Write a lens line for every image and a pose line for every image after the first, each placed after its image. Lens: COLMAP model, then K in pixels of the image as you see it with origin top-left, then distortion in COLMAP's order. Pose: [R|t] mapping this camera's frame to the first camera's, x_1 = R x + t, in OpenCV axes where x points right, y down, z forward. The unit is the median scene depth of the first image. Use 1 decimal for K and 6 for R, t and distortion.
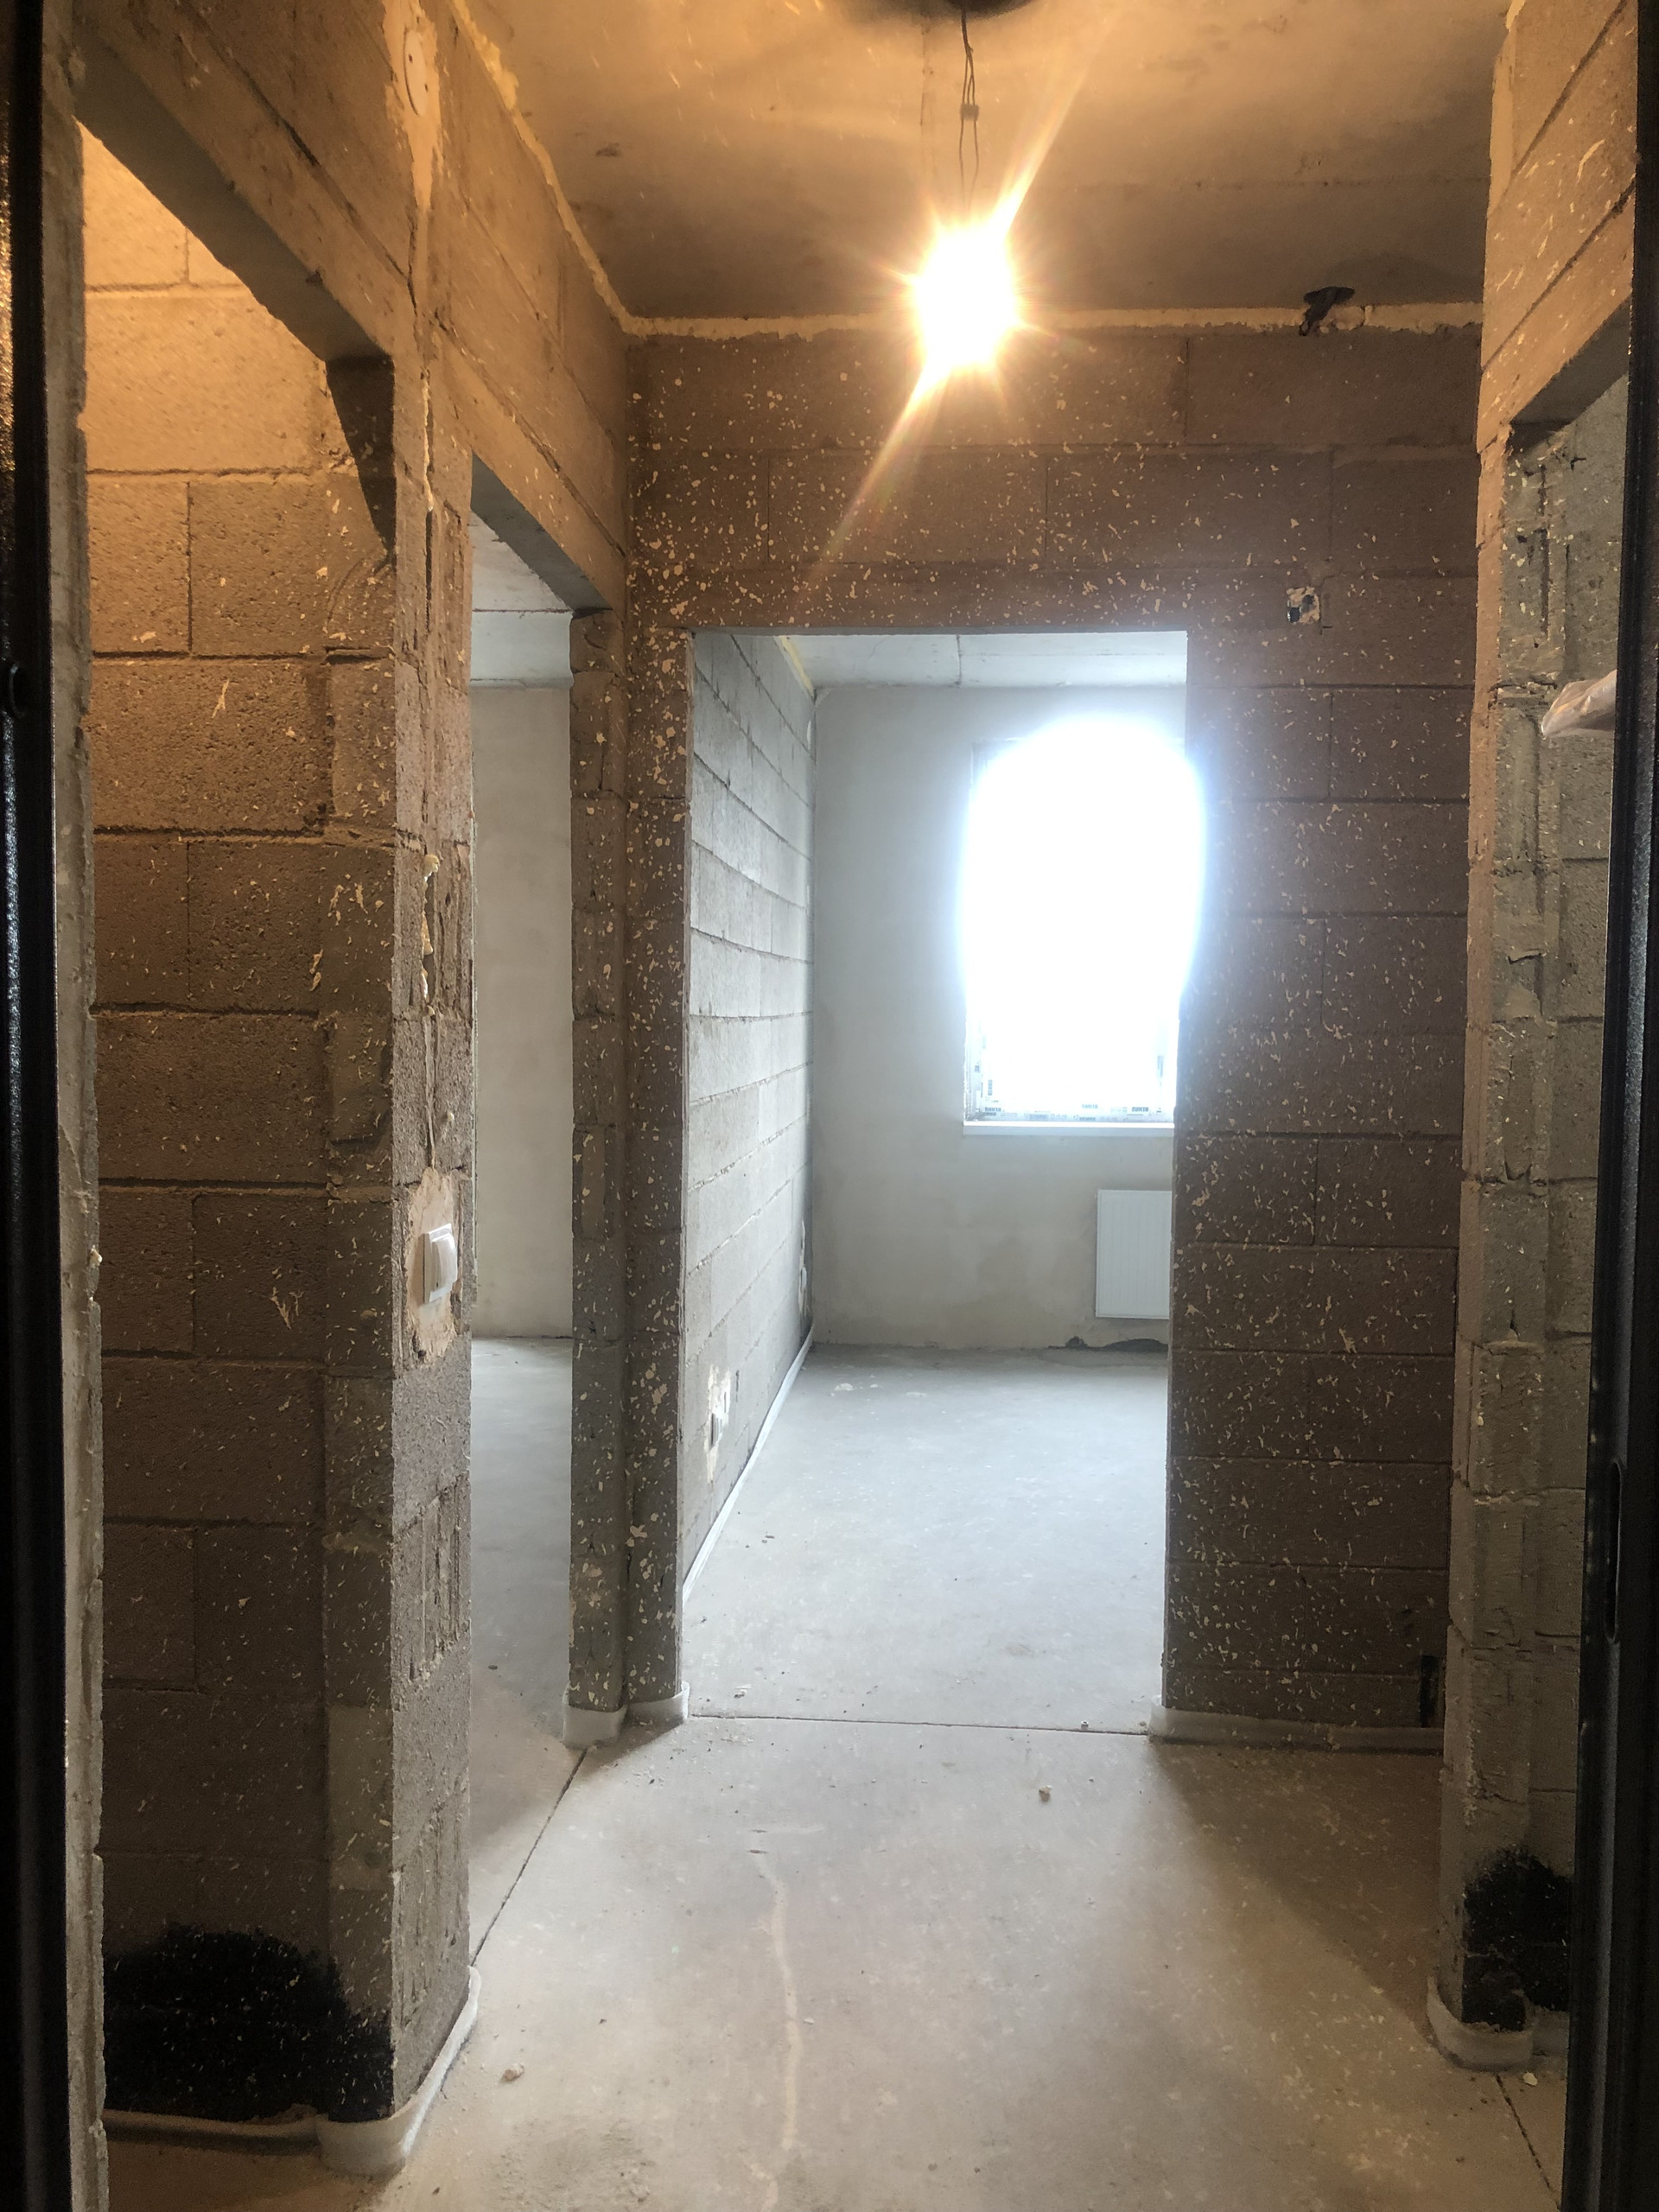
lens RADIAL K [[1830.7, 0, 830.2], [0, 1830.7, 1146.7], [0, 0, 1]] dist [0.009926, -0.002174]
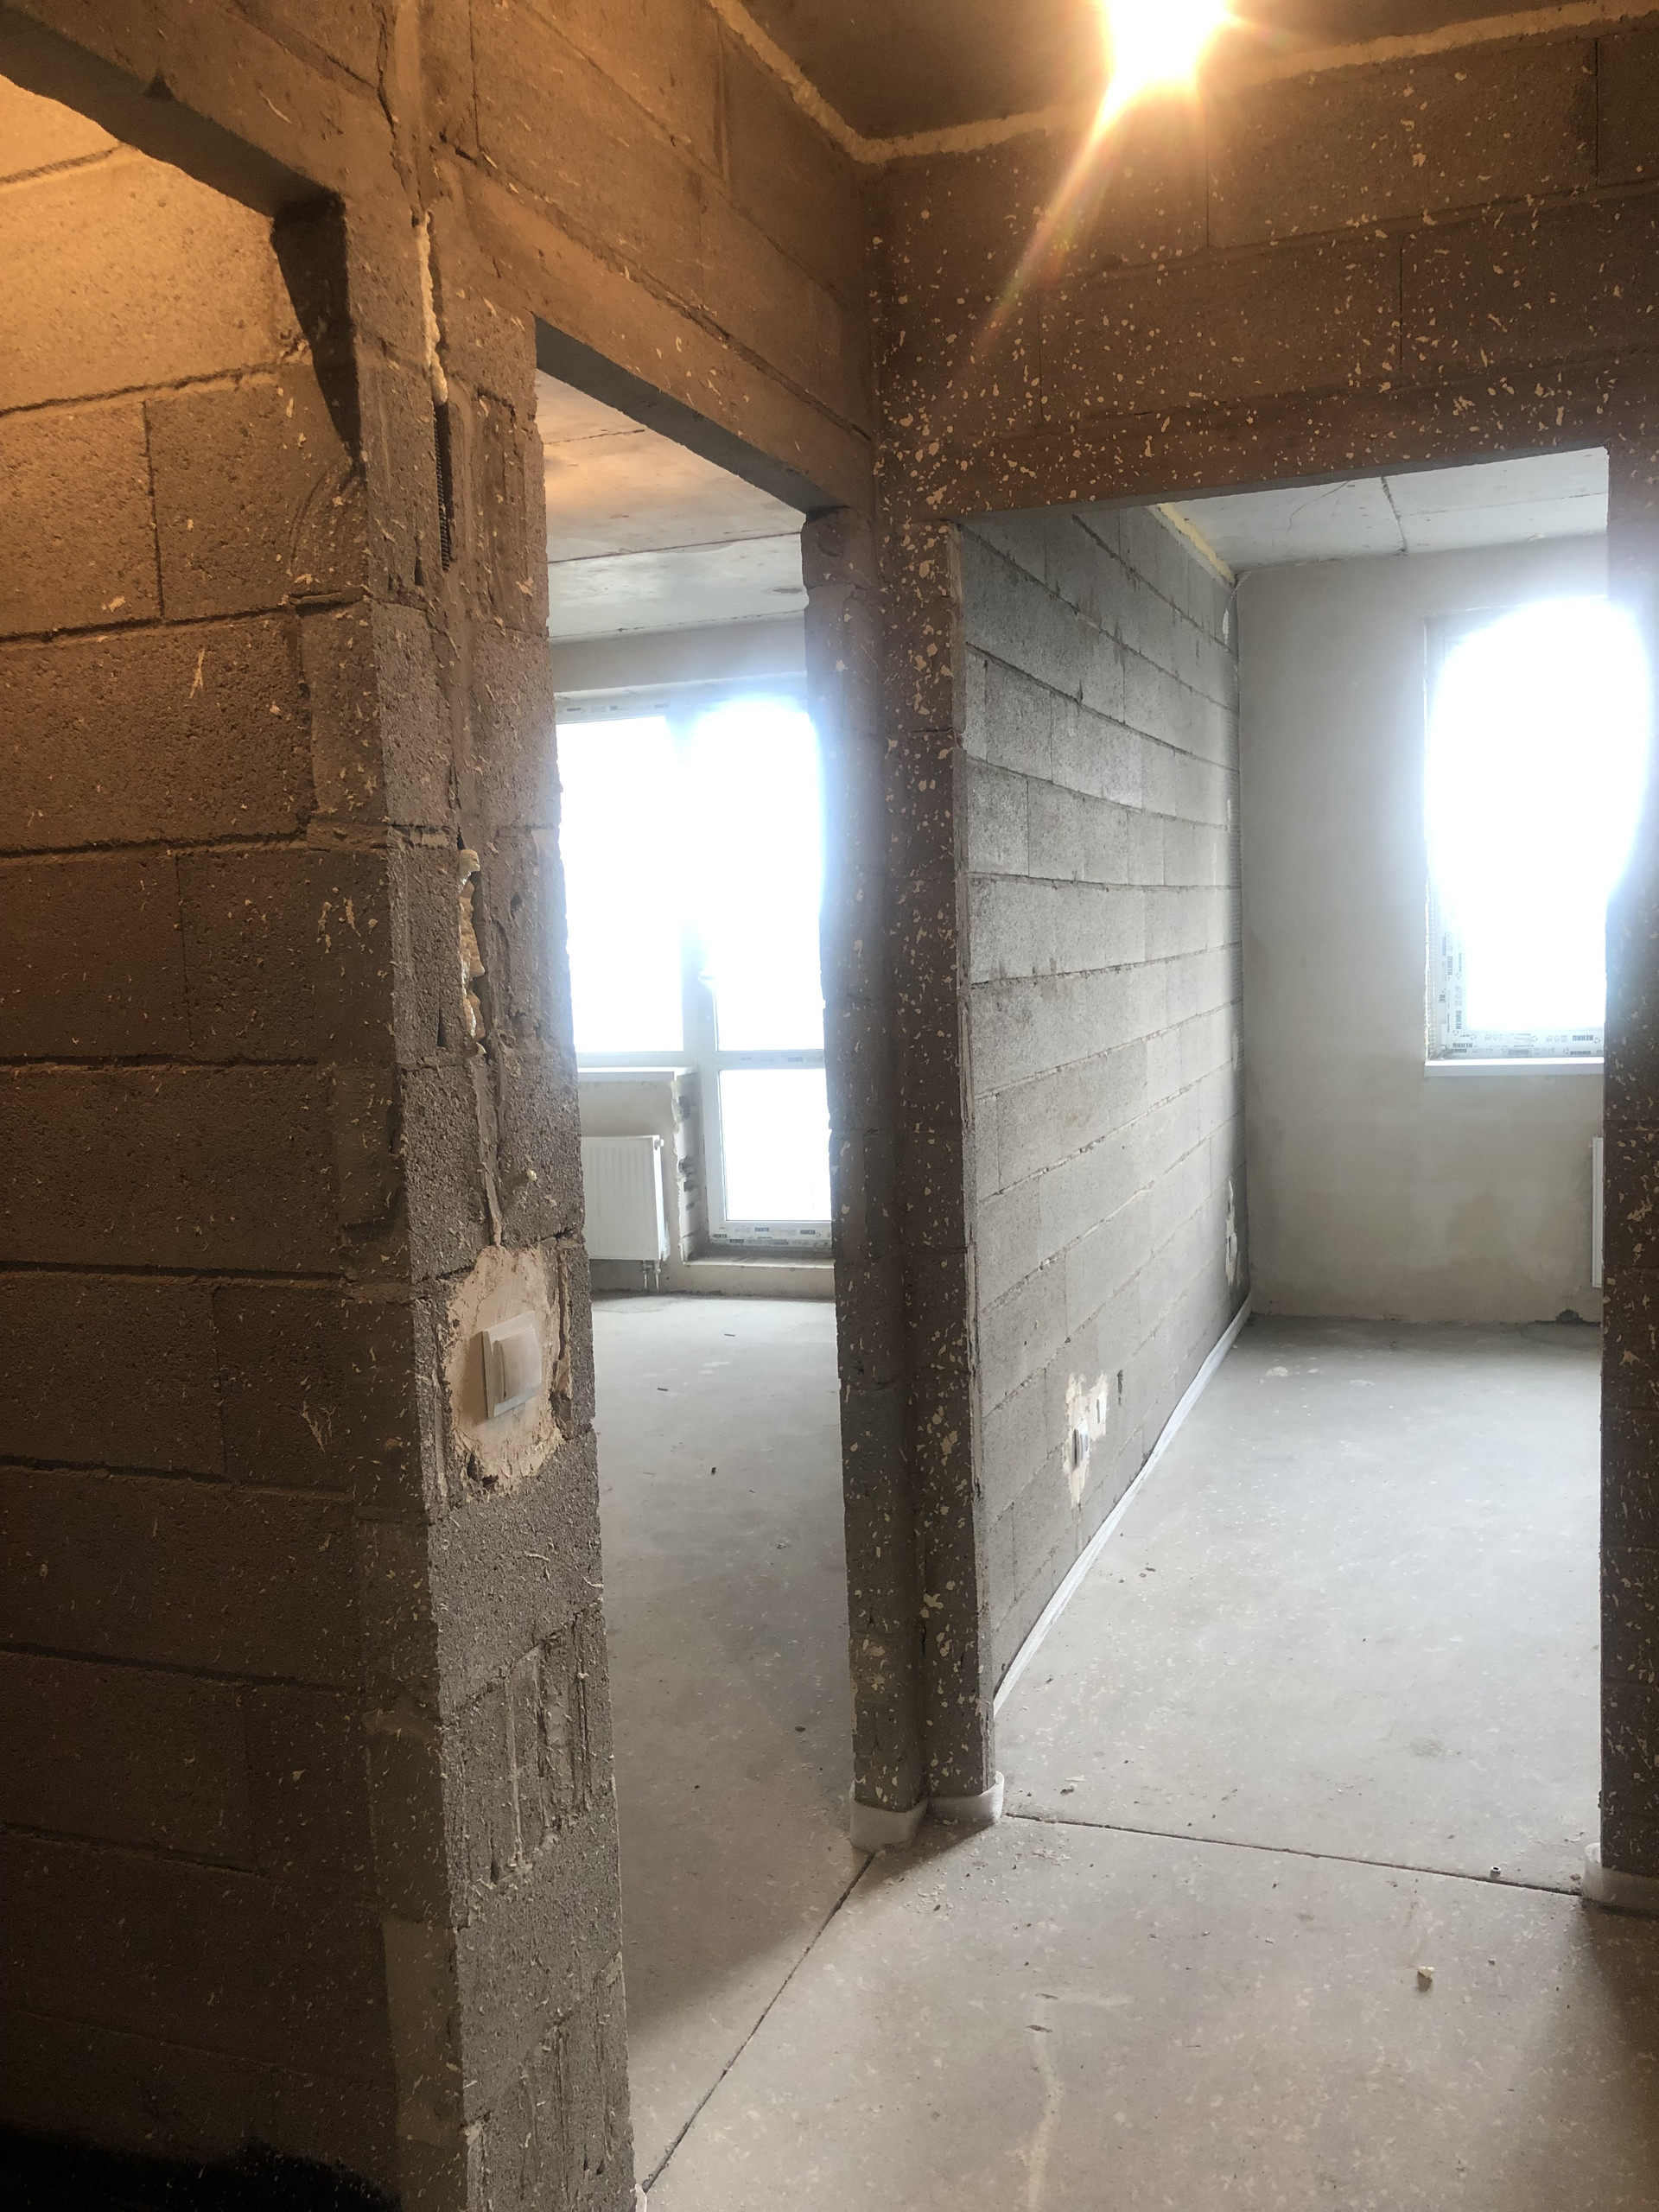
lens RADIAL K [[1833.7, 0, 834.2], [0, 1833.7, 1142.5], [0, 0, 1]] dist [-0.003341, 0.037302]
pose [[0.961064, -0.018163, -0.275727, 0.104752], [0.030442, 0.998723, 0.040318, -0.044751], [0.274642, -0.047142, 0.960390, 0.209067]]
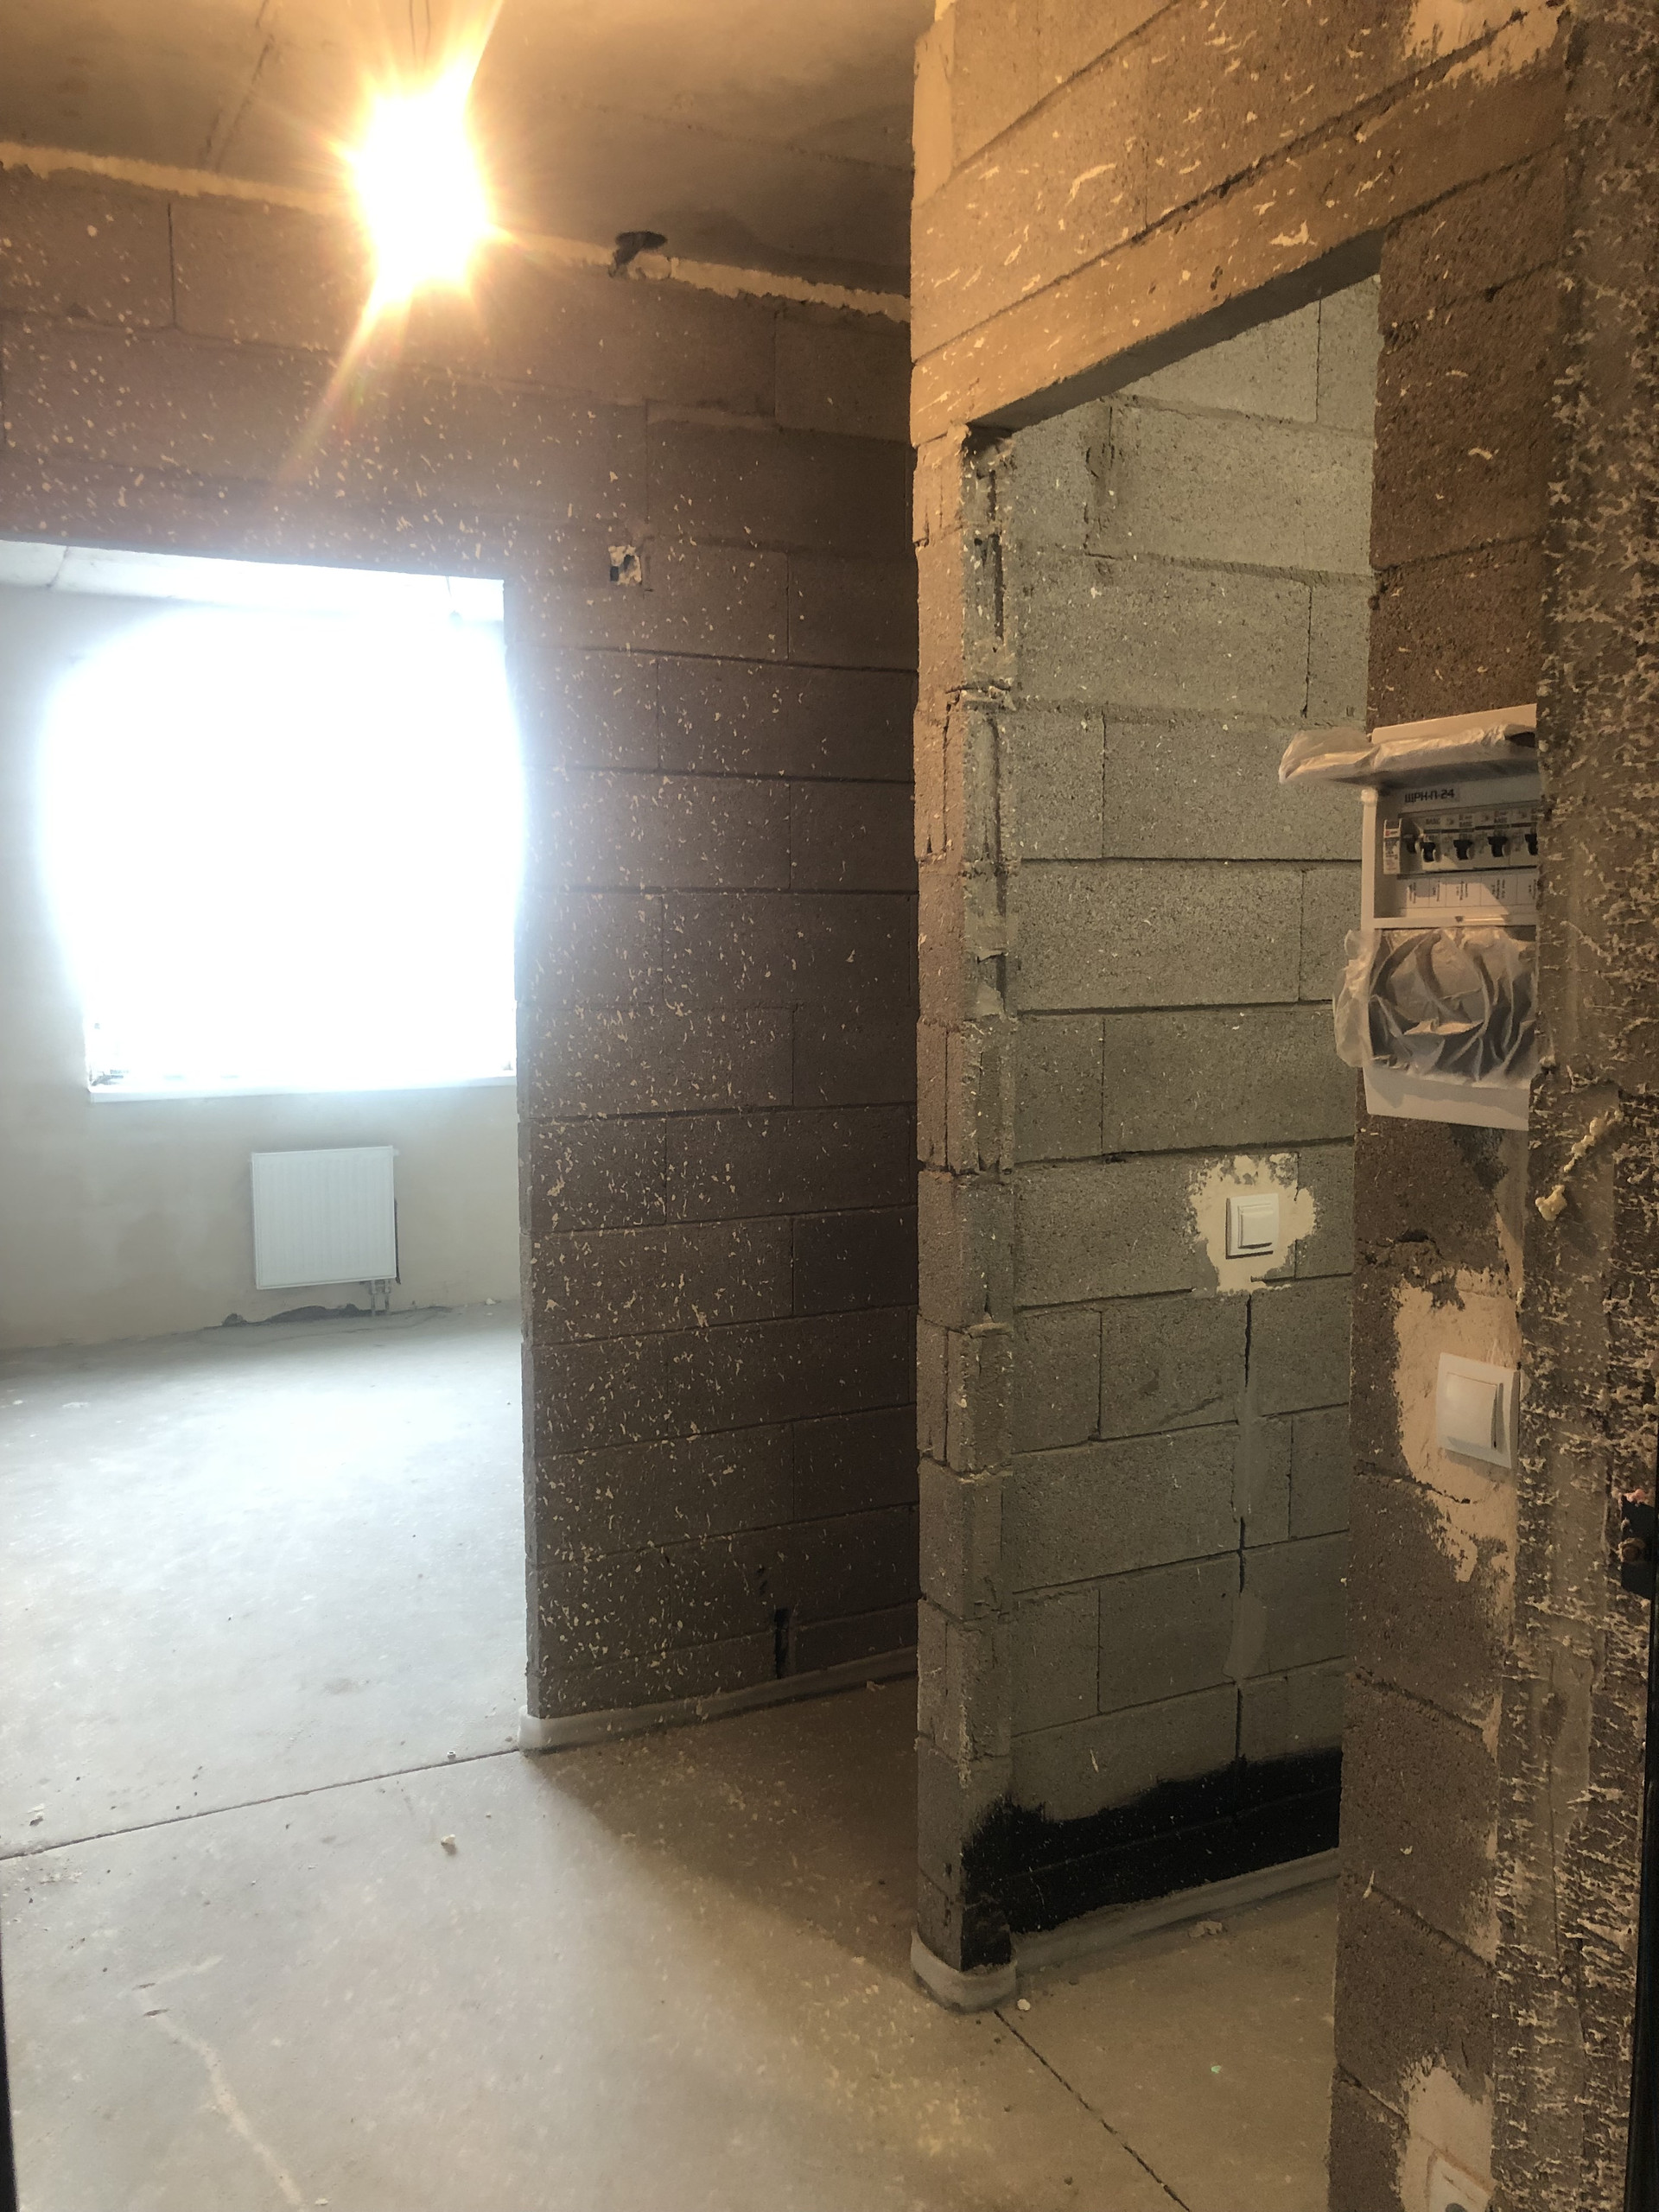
lens RADIAL K [[1830.7, 0, 830.2], [0, 1830.7, 1146.7], [0, 0, 1]] dist [0.009926, -0.002174]
pose [[0.855737, -0.075427, 0.511883, -0.177603], [0.052047, 0.996848, 0.059879, -0.047242], [-0.514786, -0.024599, 0.856966, 0.124720]]
